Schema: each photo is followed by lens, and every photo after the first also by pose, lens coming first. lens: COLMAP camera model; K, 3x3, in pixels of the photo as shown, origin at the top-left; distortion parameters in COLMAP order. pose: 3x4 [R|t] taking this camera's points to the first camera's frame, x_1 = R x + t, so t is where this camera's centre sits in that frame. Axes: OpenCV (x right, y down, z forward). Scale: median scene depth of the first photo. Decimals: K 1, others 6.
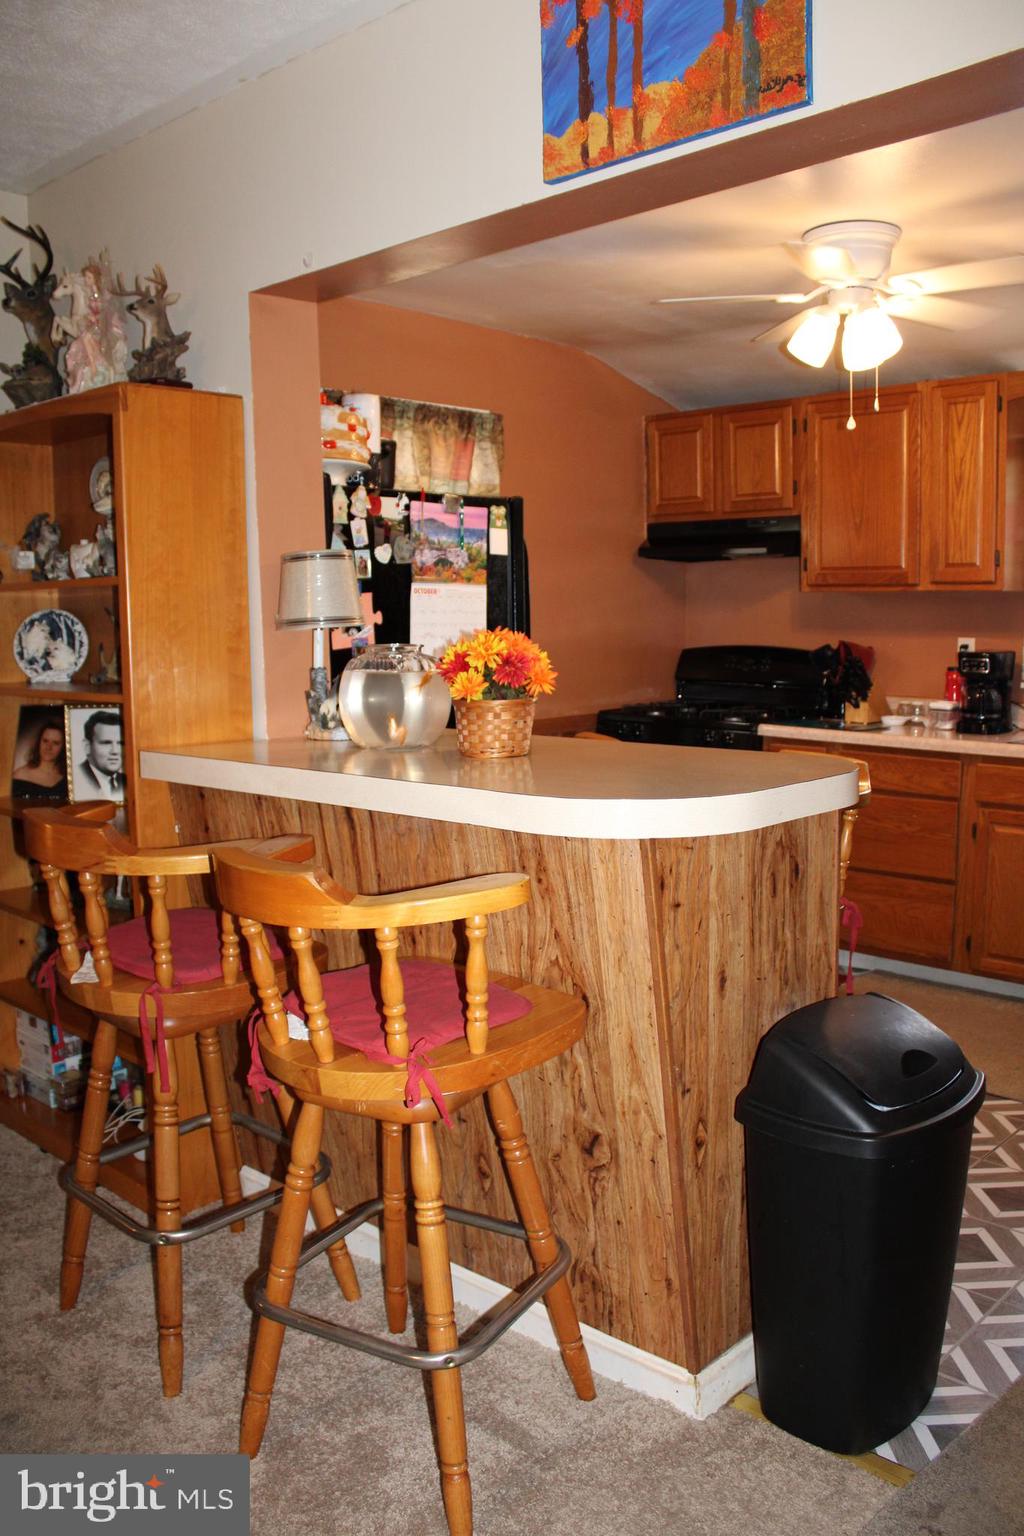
lens RADIAL K [[1270.0, 0, 510.0], [0, 1270.0, 774.3], [0, 0, 1]] dist [-0.169010, 0.140729]
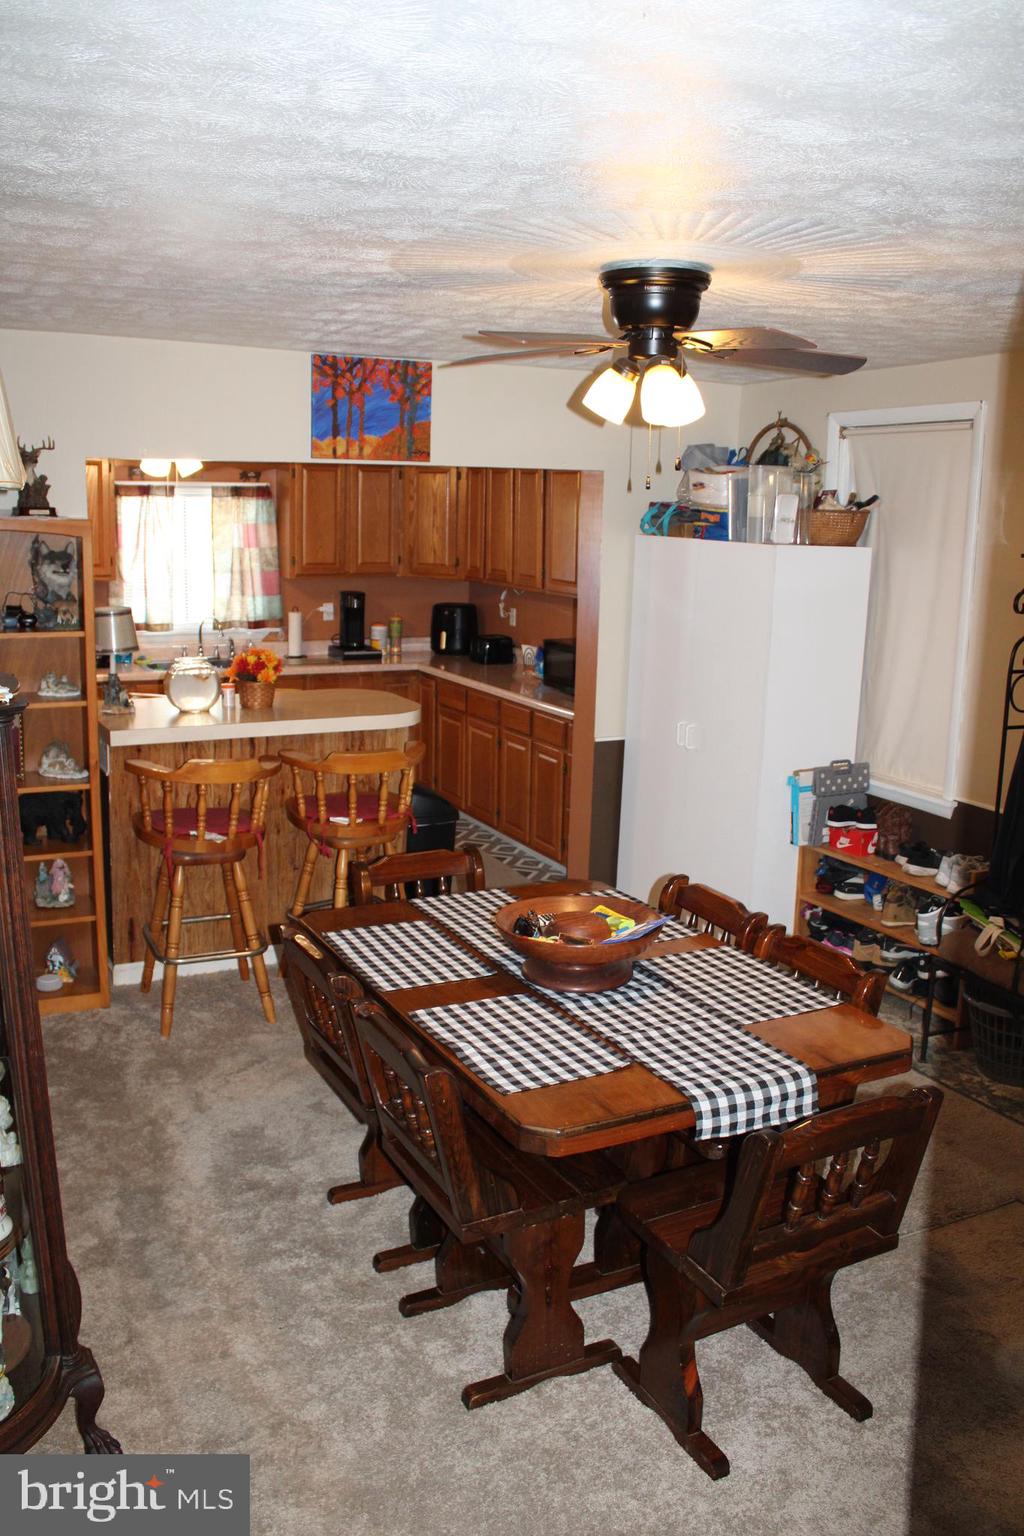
lens RADIAL K [[1270.0, 0, 496.6], [0, 1270.0, 778.2], [0, 0, 1]] dist [-0.169010, 0.140729]
pose [[0.353102, -0.179391, 0.918225, -1.040218], [0.089581, 0.983419, 0.157680, -0.107476], [-0.931286, 0.026578, 0.363317, -0.089276]]
